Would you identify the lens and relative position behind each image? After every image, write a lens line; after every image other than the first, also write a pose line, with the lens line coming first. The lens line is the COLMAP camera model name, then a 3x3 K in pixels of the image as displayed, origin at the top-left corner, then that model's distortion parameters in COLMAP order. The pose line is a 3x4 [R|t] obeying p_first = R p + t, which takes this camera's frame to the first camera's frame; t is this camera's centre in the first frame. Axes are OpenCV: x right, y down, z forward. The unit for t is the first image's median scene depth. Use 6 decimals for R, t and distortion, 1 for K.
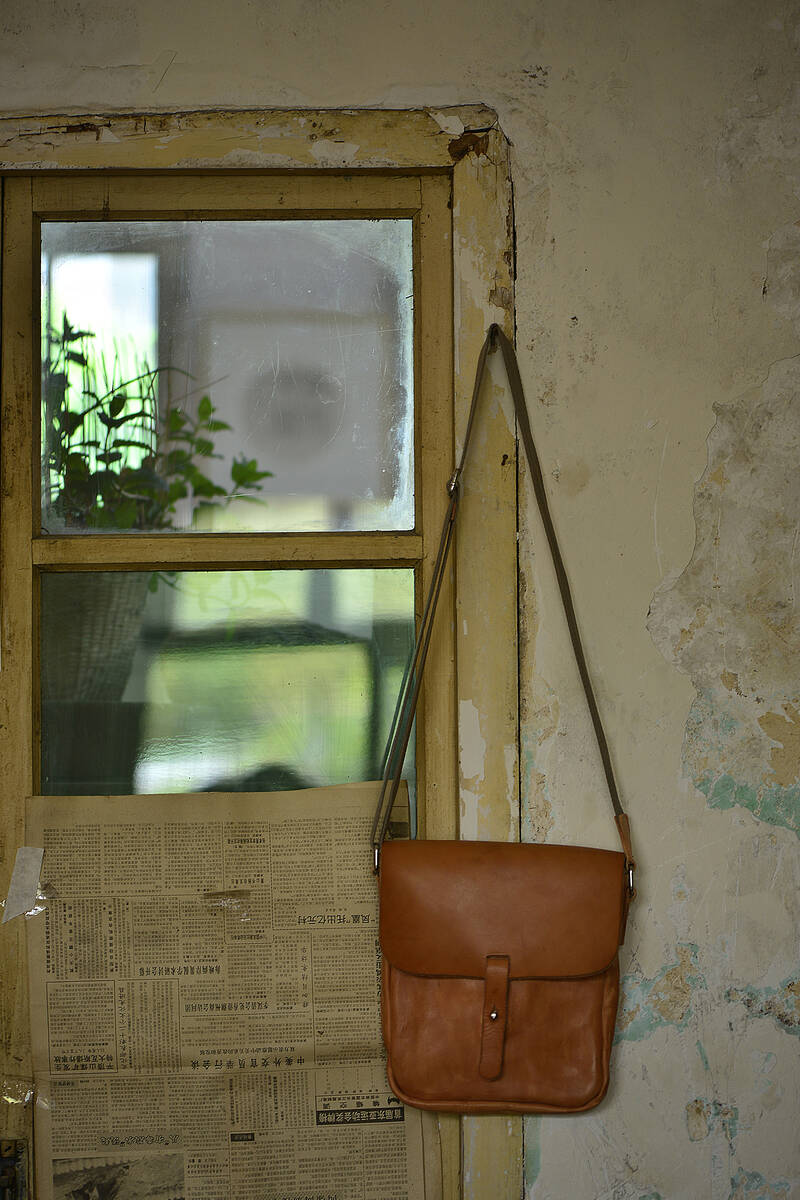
lens RADIAL K [[3621.8, 0, 400.3], [0, 3621.8, 563.5], [0, 0, 1]] dist [-0.037756, -0.801258]
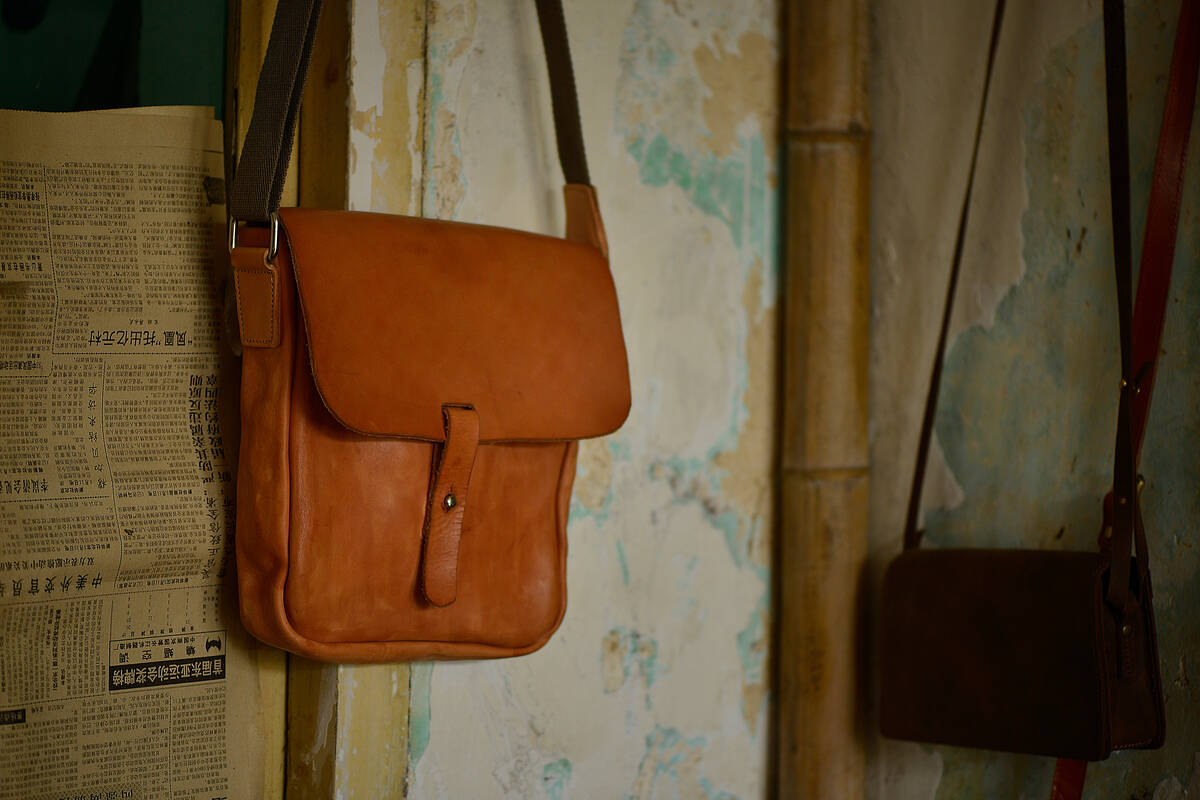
lens RADIAL K [[3621.8, 0, 600.0], [0, 3621.8, 400.0], [0, 0, 1]] dist [-0.037756, -0.801258]
pose [[0.727891, 0.015839, 0.685510, -0.364512], [-0.082685, 0.994466, 0.064819, 0.064766], [-0.680690, -0.103862, 0.725172, 0.530384]]
